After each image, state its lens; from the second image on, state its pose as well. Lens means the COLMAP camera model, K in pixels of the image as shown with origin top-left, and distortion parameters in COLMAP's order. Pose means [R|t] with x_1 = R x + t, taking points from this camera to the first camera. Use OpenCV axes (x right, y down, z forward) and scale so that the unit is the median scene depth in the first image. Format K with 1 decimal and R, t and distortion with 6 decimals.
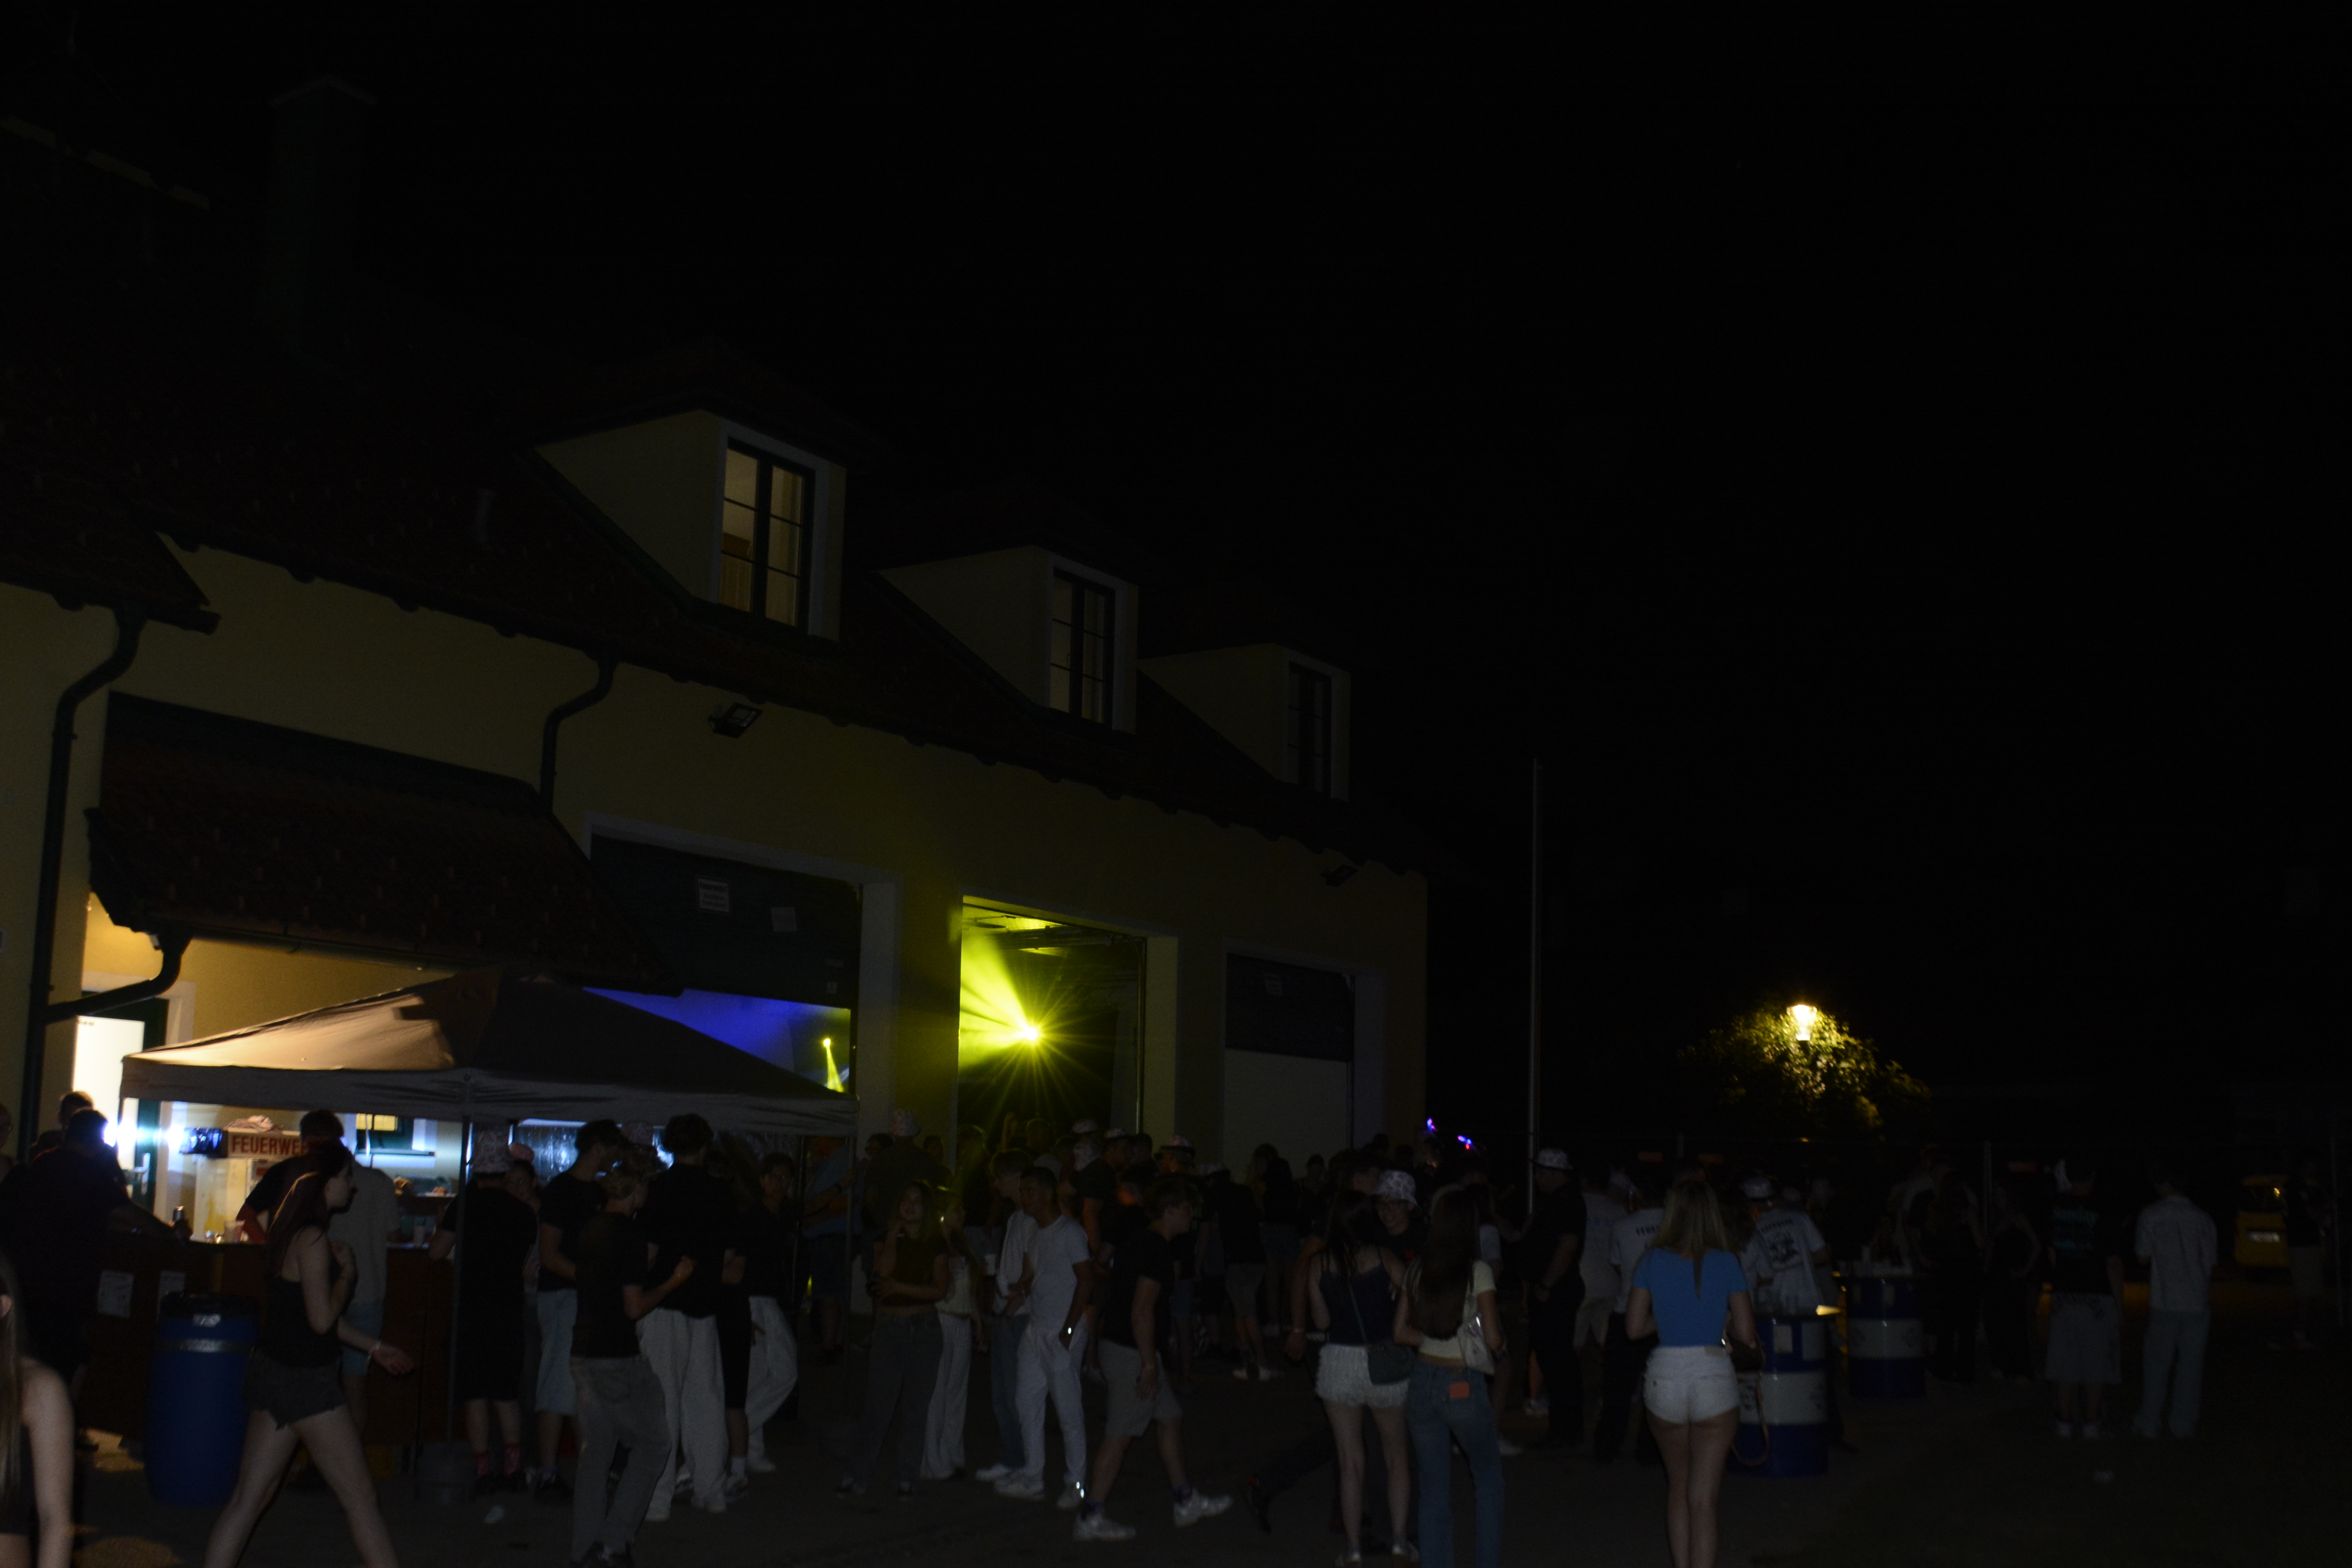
lens RADIAL K [[2275.5, 0, 1169.2], [0, 2275.5, 839.2], [0, 0, 1]] dist [-0.176698, 0.178403]
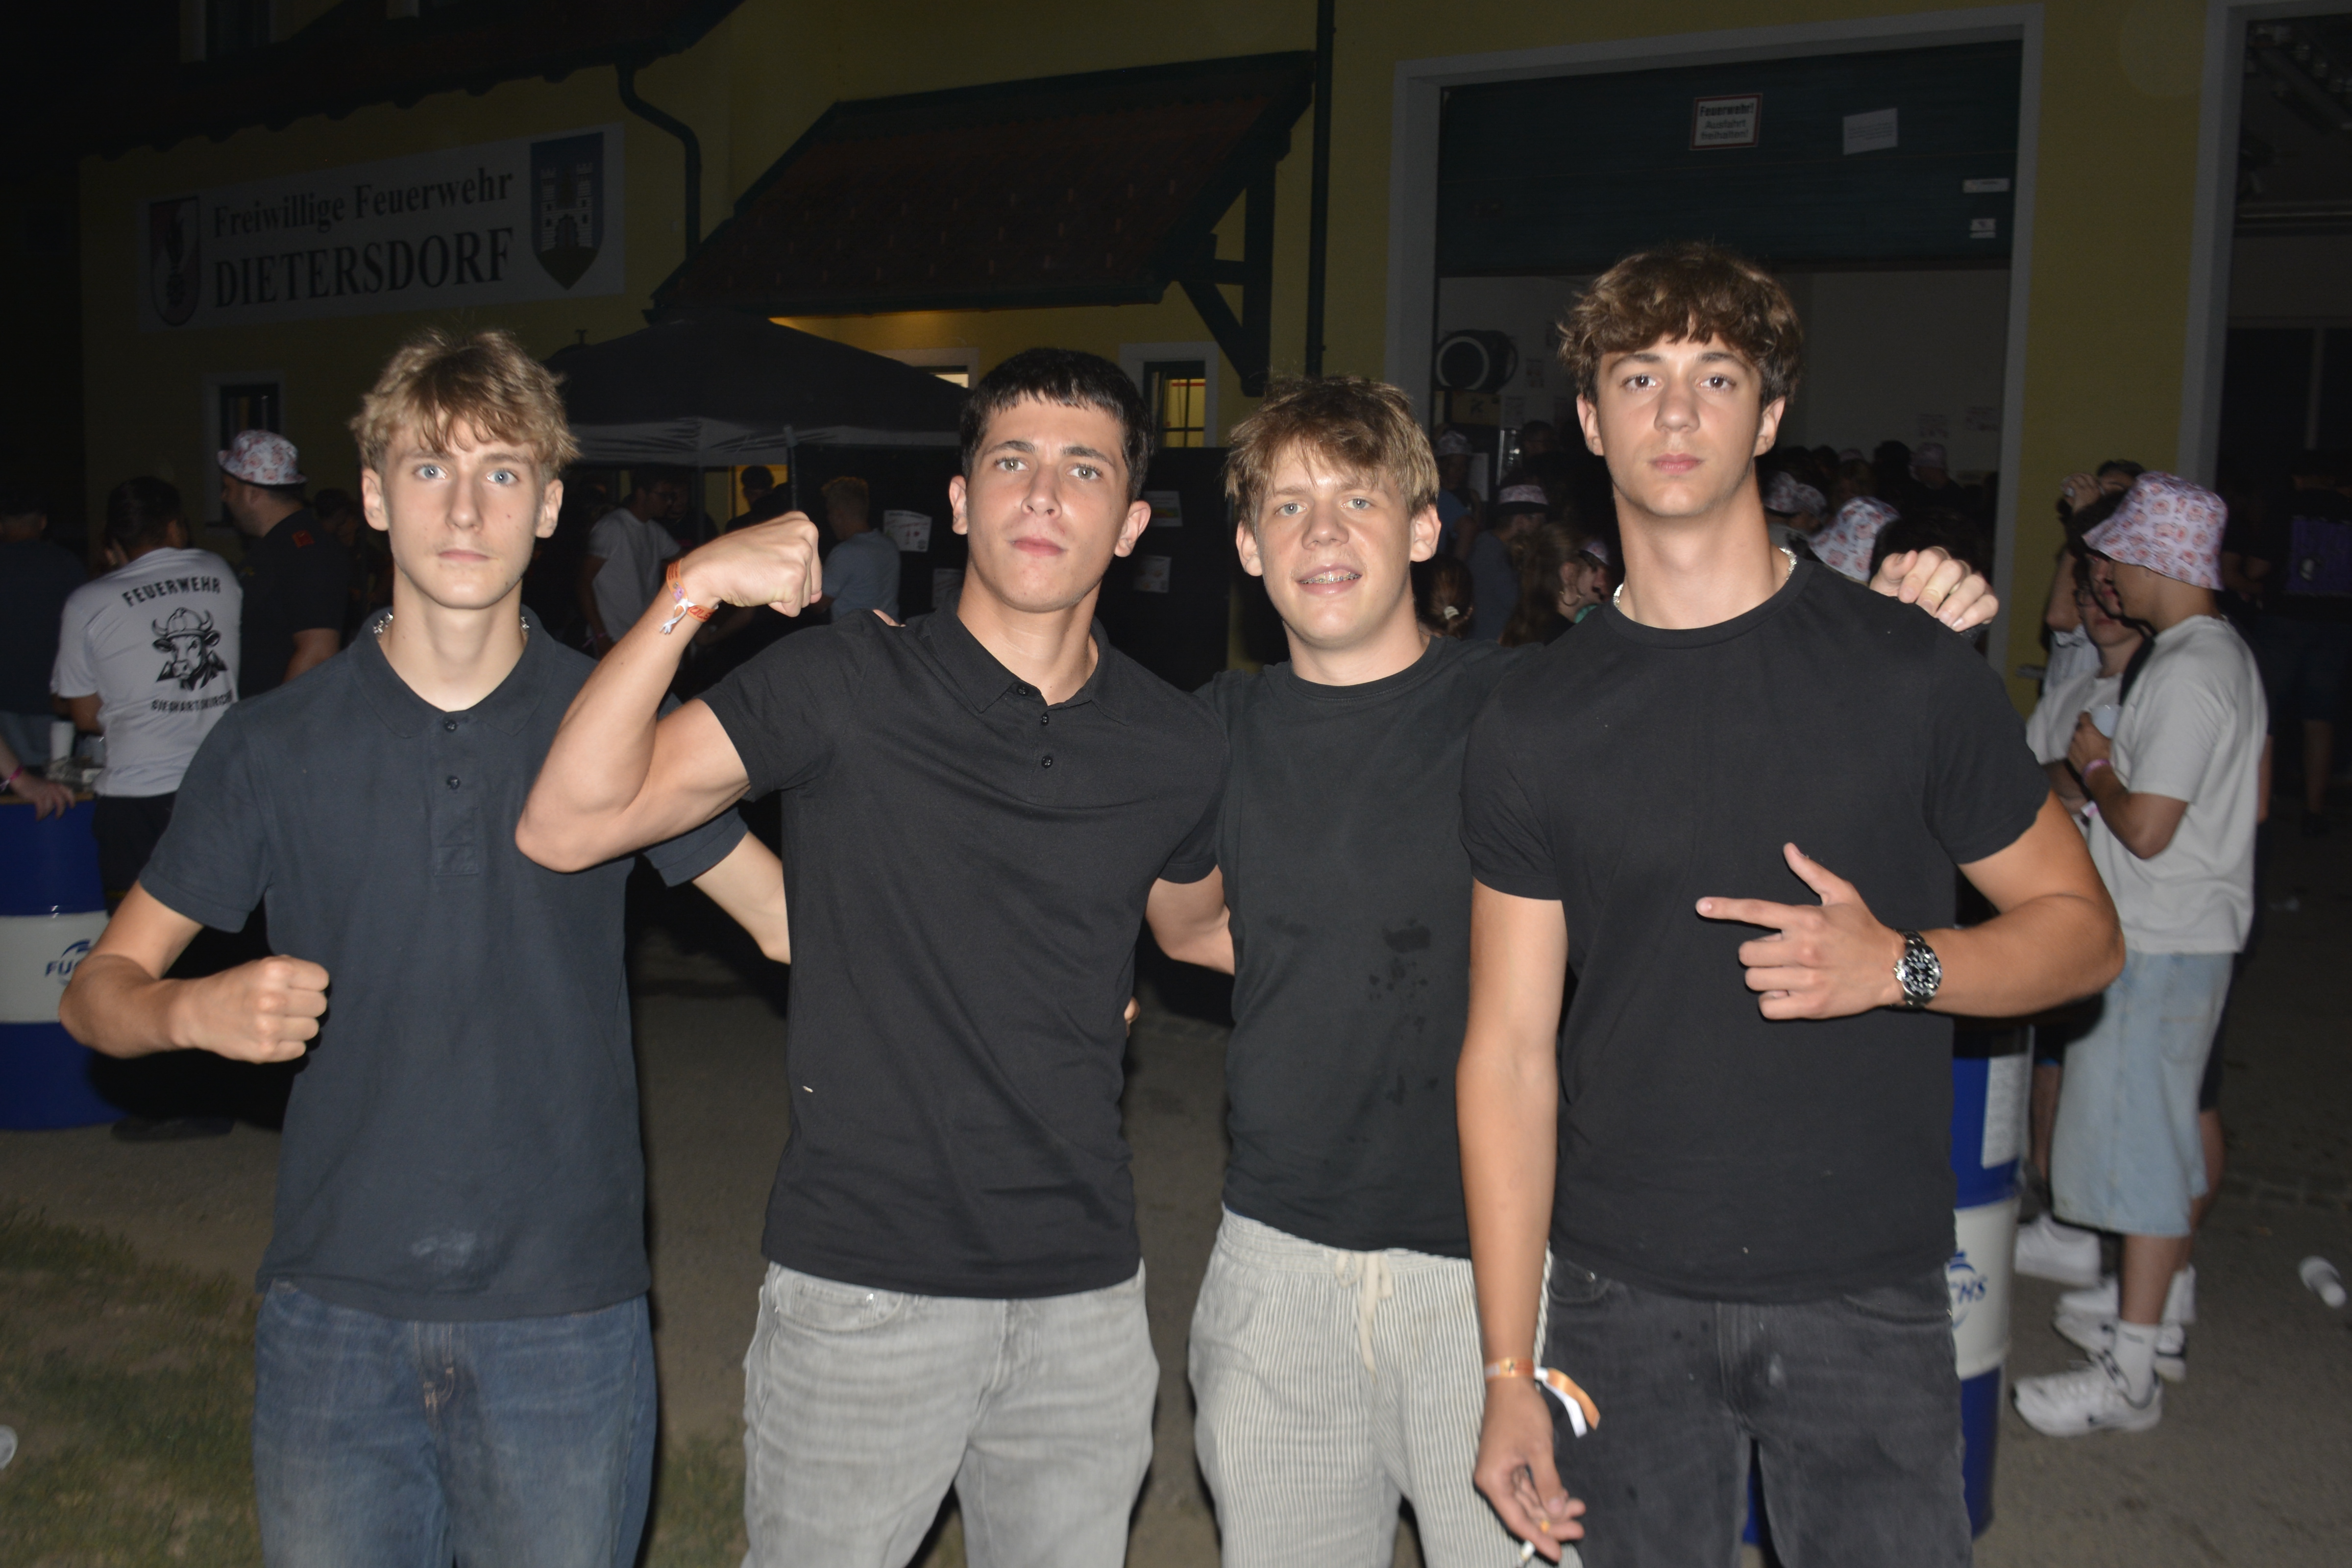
lens RADIAL K [[2275.5, 0, 1169.2], [0, 2275.5, 839.2], [0, 0, 1]] dist [-0.176698, 0.178403]
pose [[-0.098548, 0.126266, -0.987089, 0.487333], [0.120290, 0.986156, 0.114137, 0.138834], [0.987835, -0.107489, -0.112373, 0.883580]]
